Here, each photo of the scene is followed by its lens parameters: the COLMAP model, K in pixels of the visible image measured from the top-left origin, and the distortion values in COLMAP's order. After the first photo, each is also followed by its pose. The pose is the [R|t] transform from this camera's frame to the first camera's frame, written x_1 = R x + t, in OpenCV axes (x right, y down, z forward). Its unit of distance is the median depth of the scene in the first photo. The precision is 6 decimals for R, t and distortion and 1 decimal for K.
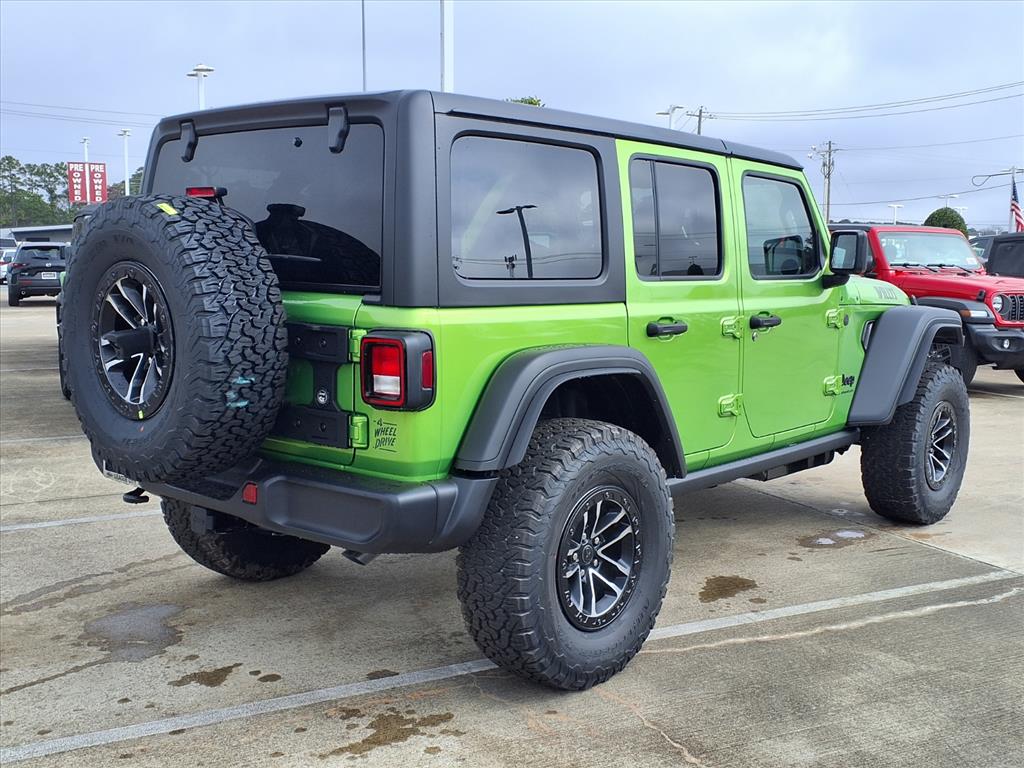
lens RADIAL K [[1104.8, 0, 512.0], [0, 1104.8, 384.0], [0, 0, 1]] dist [0.044082, -0.032646]
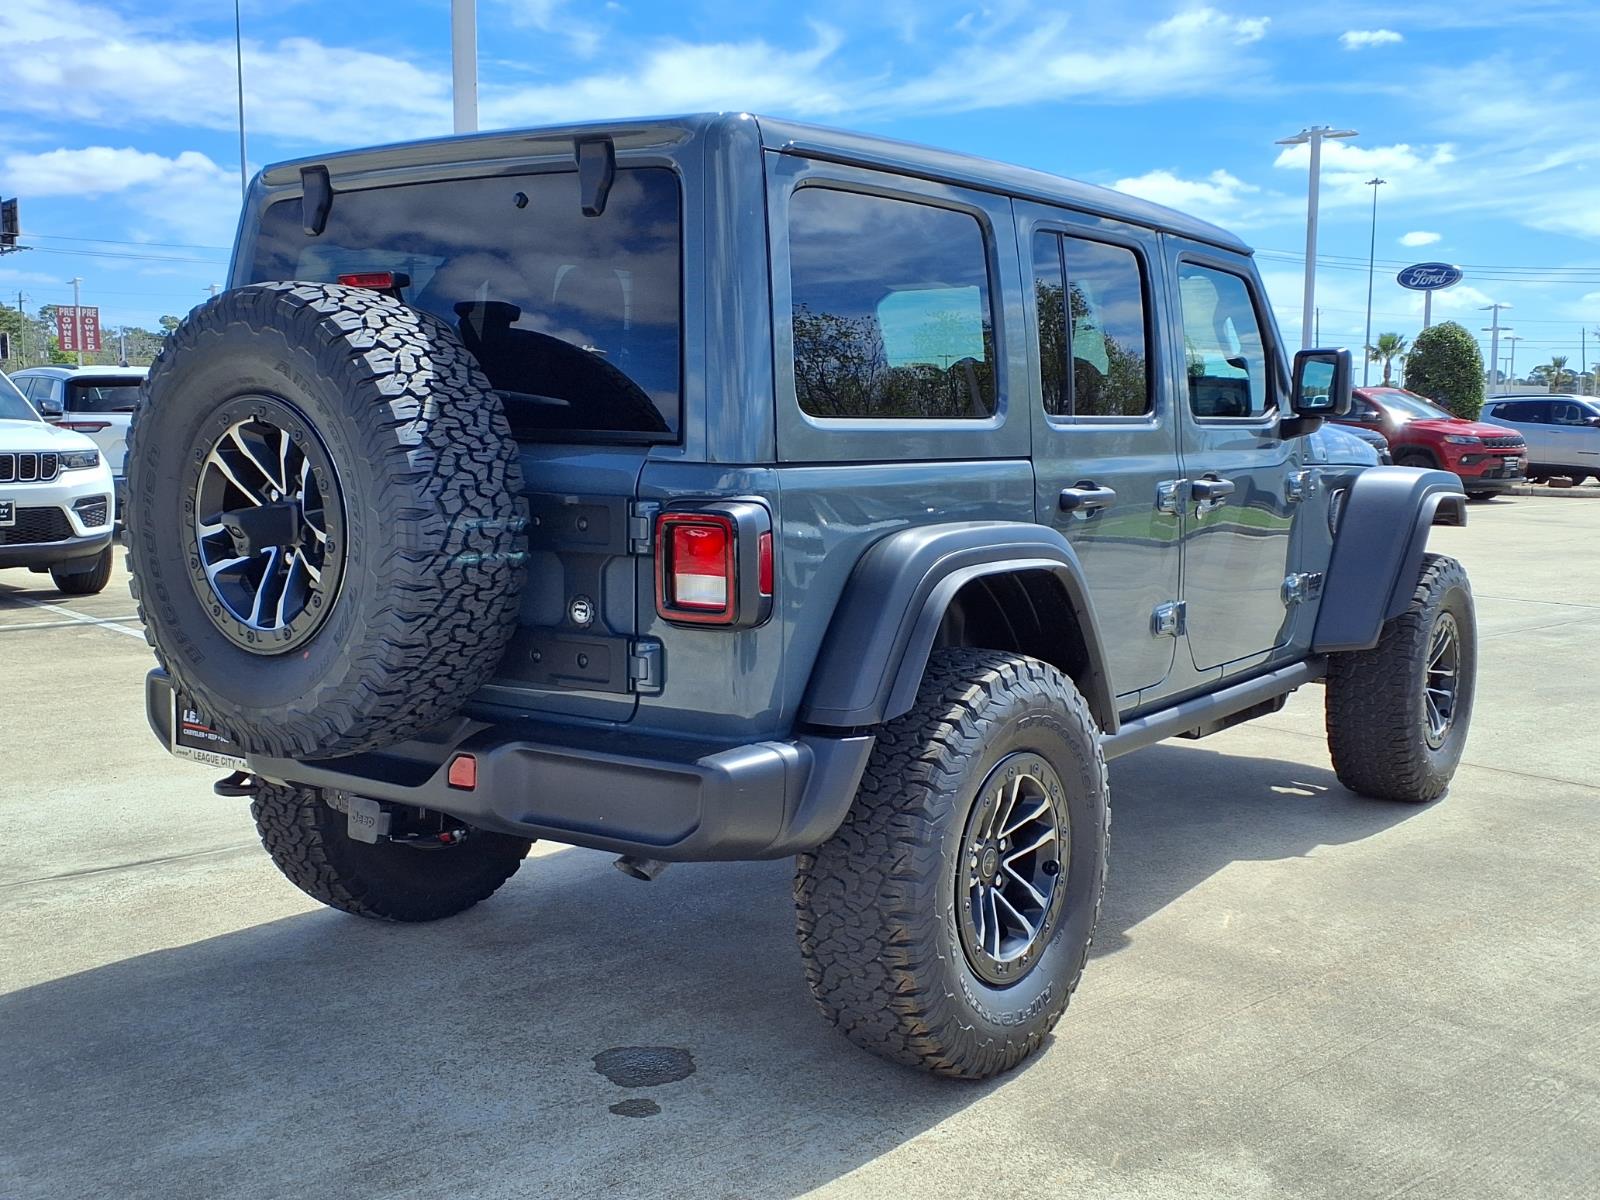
lens RADIAL K [[1726.3, 0, 800.0], [0, 1726.3, 600.0], [0, 0, 1]] dist [0.044082, -0.032646]
pose [[0.996677, -0.016895, 0.079683, -0.118013], [0.017373, 0.999835, -0.005312, 0.011504], [-0.079580, 0.006679, 0.996806, 0.030495]]
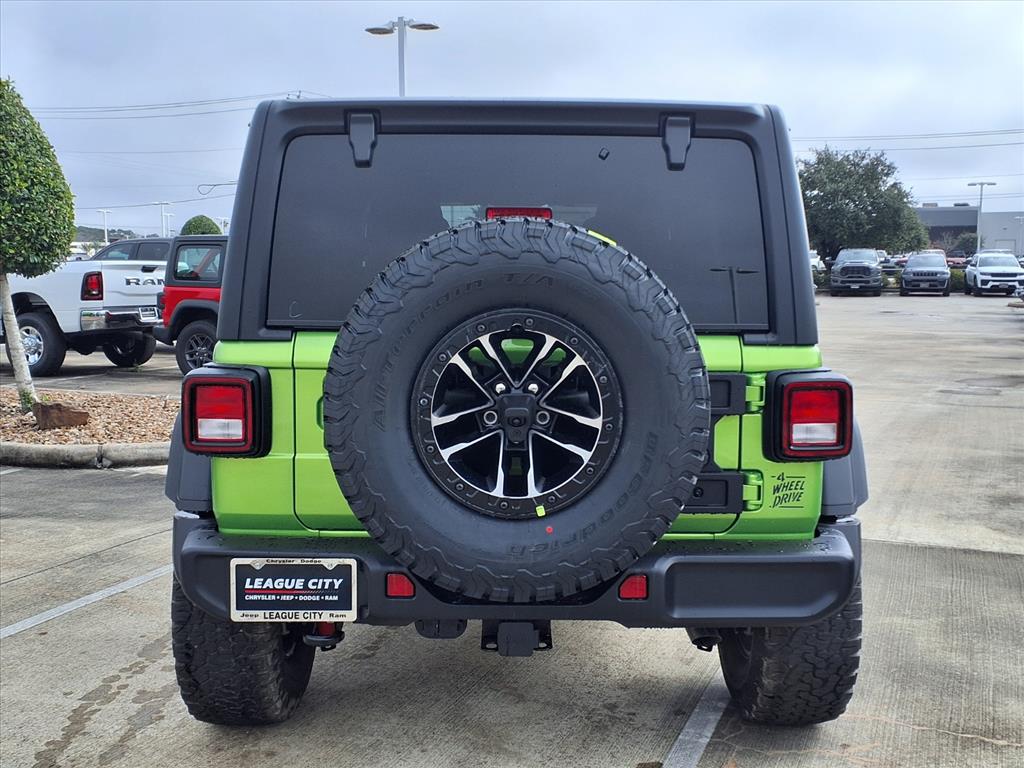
lens RADIAL K [[1122.5, 0, 518.7], [0, 1122.5, 390.5], [0, 0, 1]] dist [0.013594, -0.015581]
pose [[0.737562, -0.084674, 0.669949, -0.801623], [0.083899, 0.995911, 0.033506, -0.075757], [-0.670047, 0.031495, 0.741650, 0.428316]]
